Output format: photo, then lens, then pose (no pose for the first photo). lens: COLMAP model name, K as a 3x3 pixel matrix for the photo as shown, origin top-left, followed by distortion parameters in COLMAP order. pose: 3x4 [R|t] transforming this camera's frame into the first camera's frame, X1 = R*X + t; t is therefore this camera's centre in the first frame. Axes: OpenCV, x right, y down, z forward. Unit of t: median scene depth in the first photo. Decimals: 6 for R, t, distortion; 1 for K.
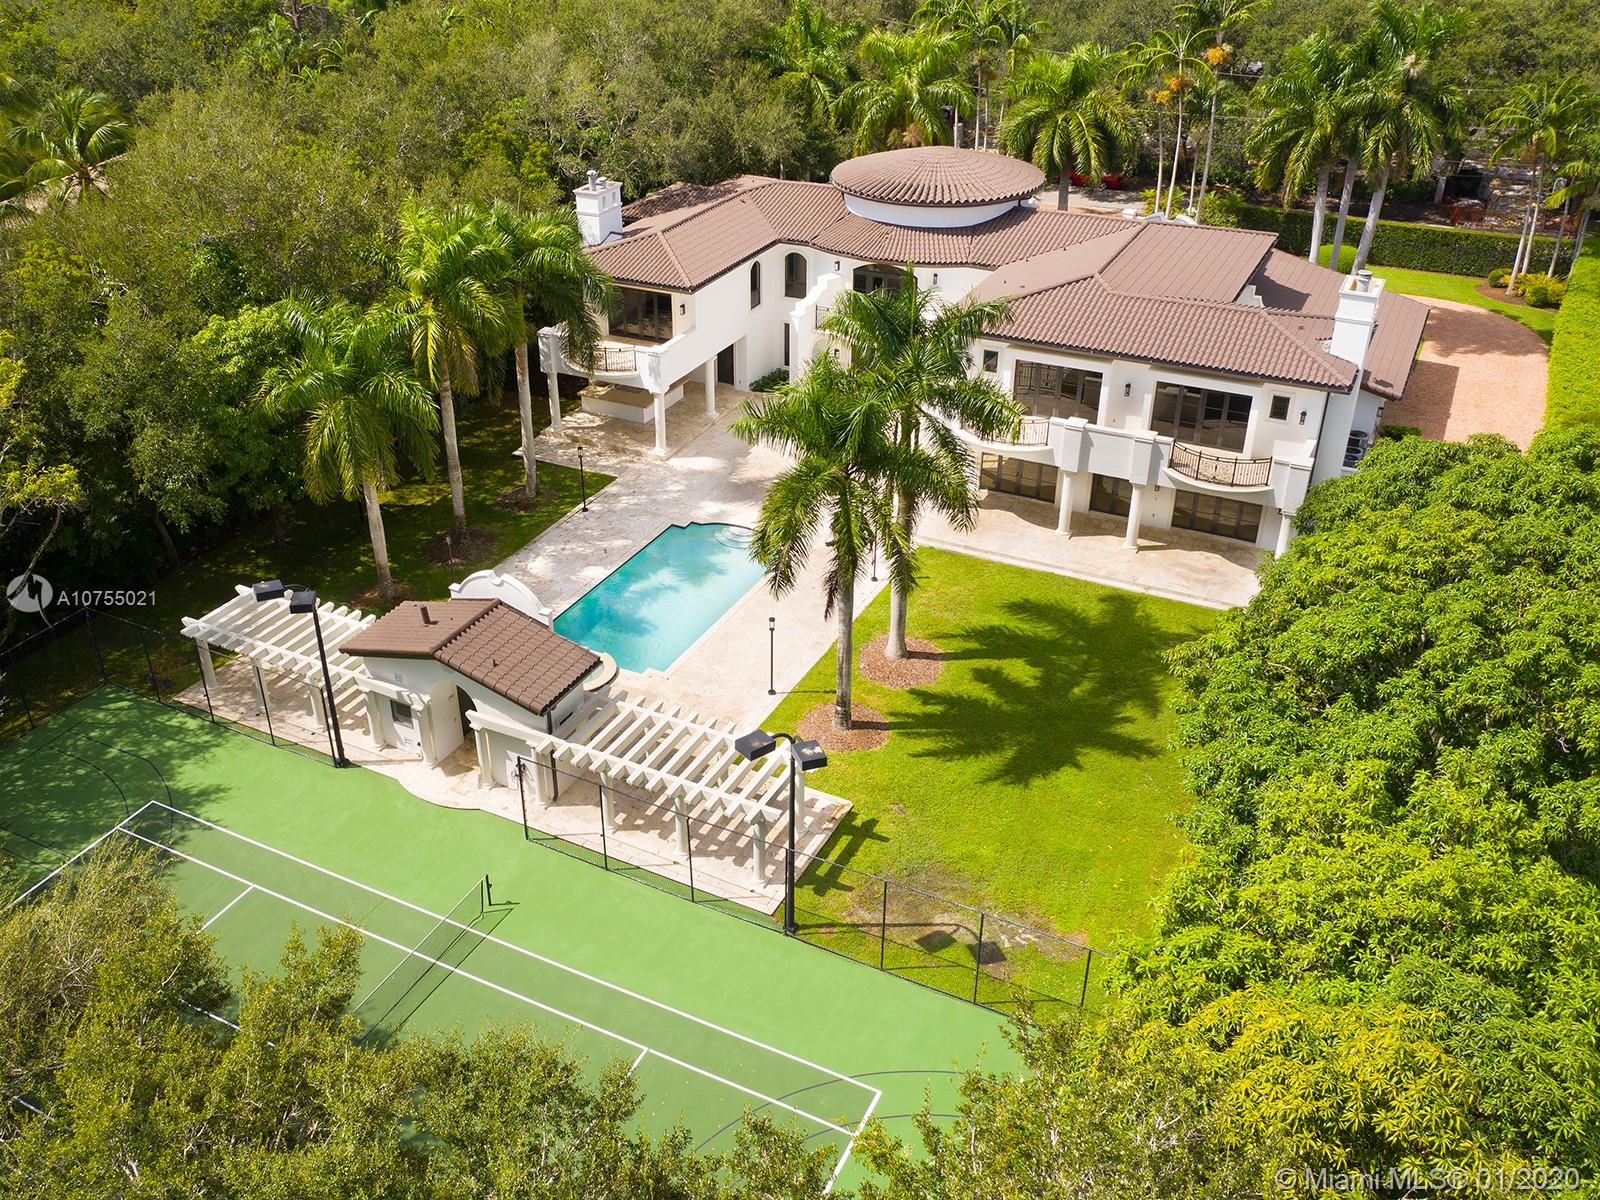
lens RADIAL K [[1406.5, 0, 690.1], [0, 1406.5, 602.7], [0, 0, 1]] dist [-0.031769, 0.002612]
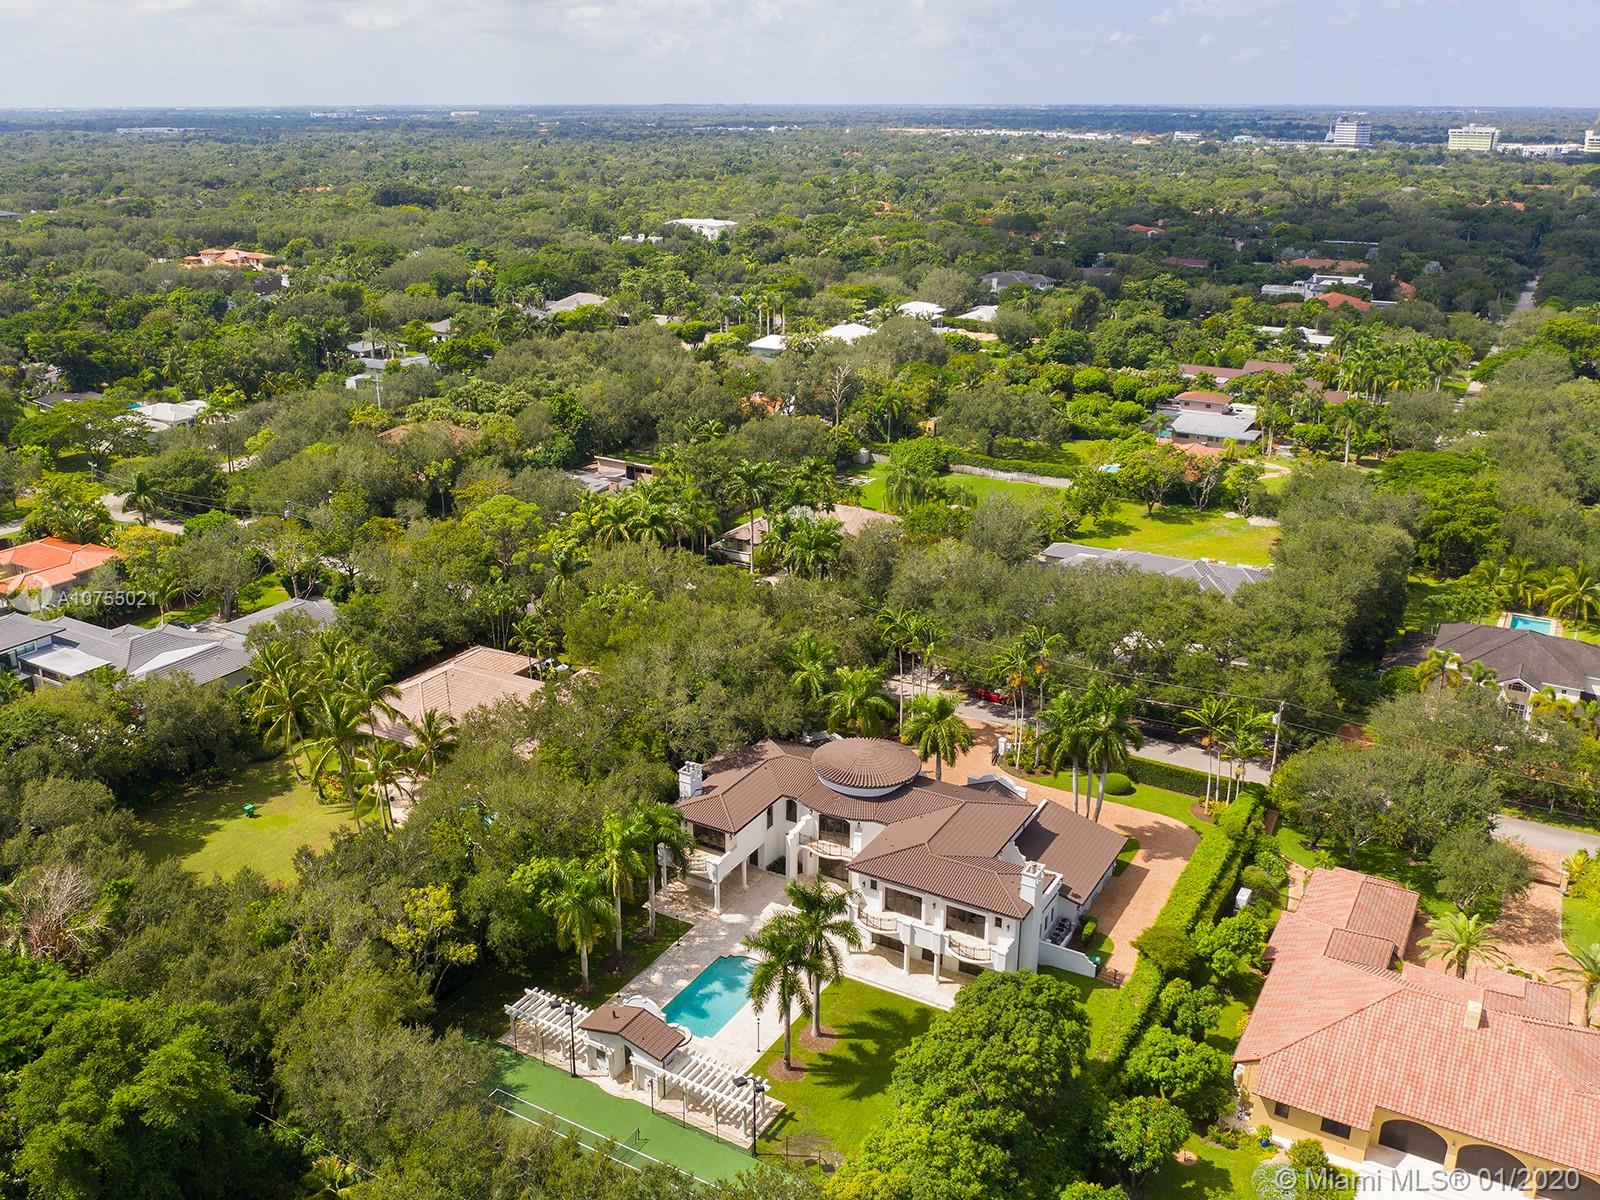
lens RADIAL K [[1374.2, 0, 690.4], [0, 1374.2, 557.3], [0, 0, 1]] dist [-0.013348, 0.000230]
pose [[0.997940, 0.027356, -0.058033, 0.051699], [-0.039629, 0.974185, -0.222248, -0.204558], [0.050455, 0.224089, 0.973262, -1.271651]]
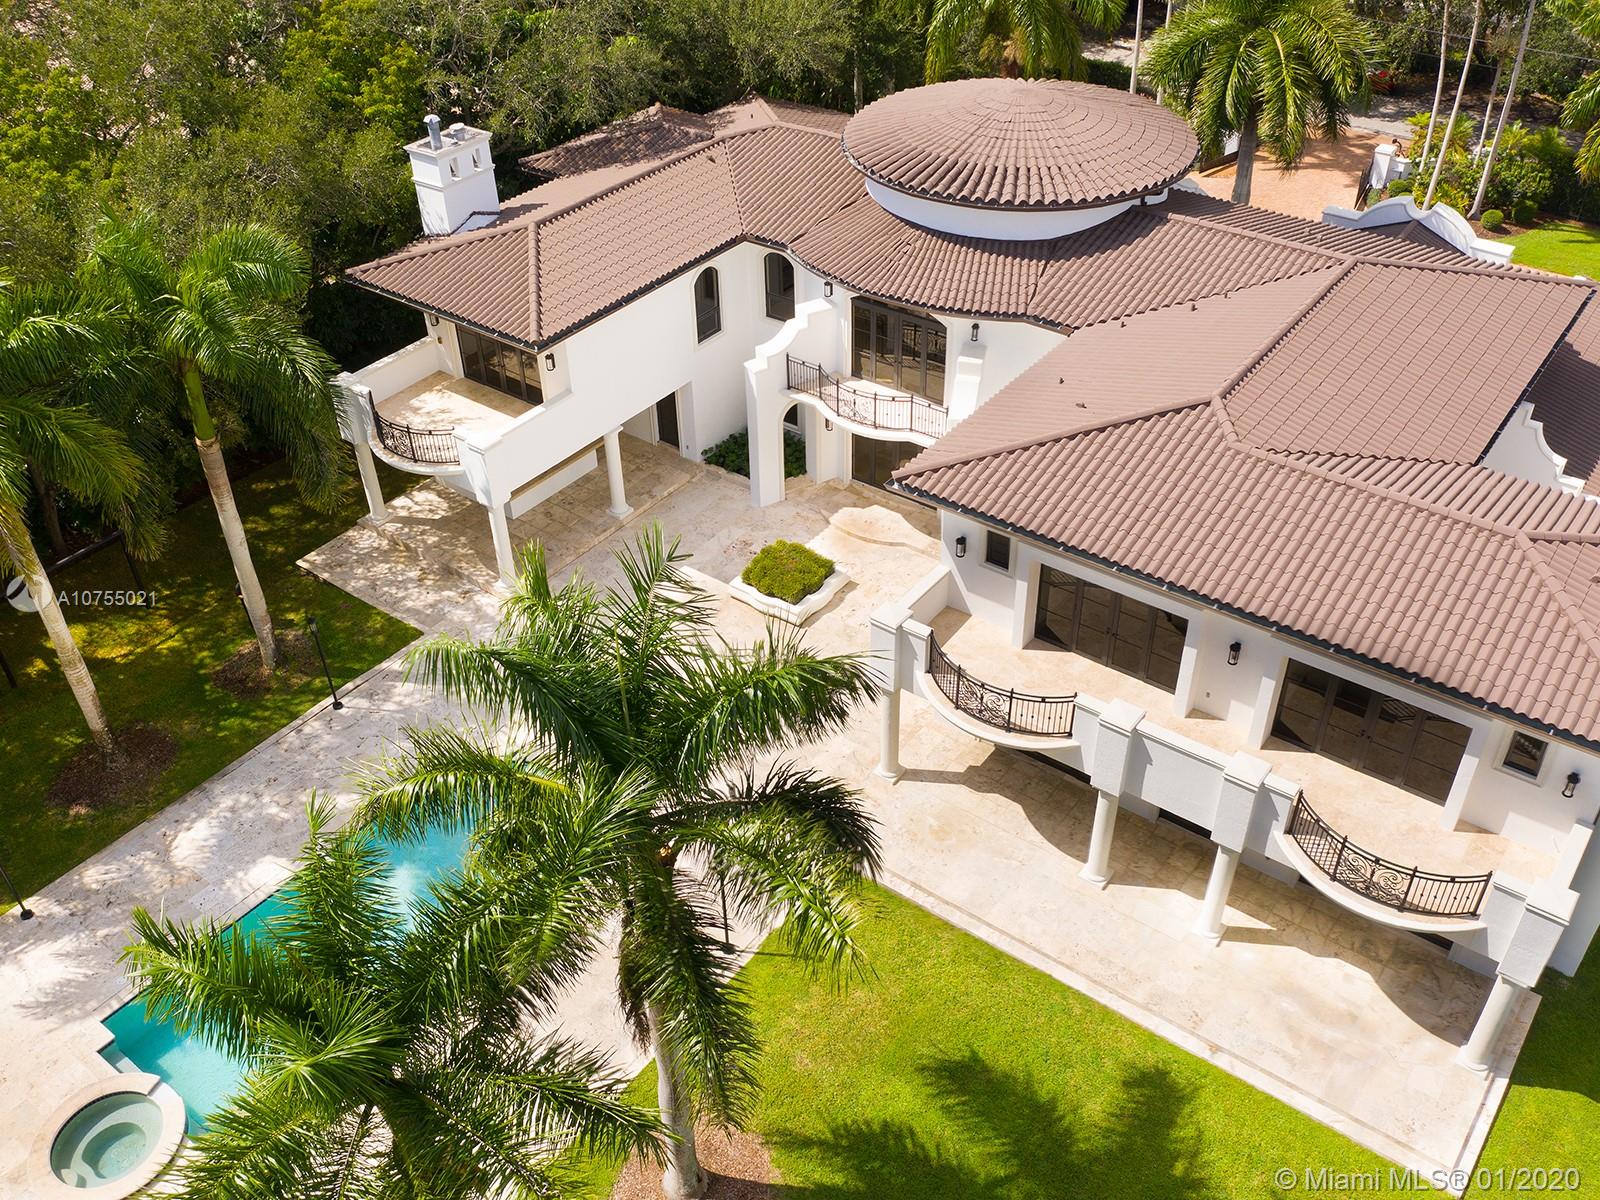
lens RADIAL K [[1430.2, 0, 749.5], [0, 1430.2, 600.0], [0, 0, 1]] dist [-0.042375, -0.000970]
pose [[0.988491, 0.085760, -0.124625, 0.213075], [-0.069390, 0.989053, 0.130231, -0.245617], [0.134429, -0.120084, 0.983620, 0.490127]]
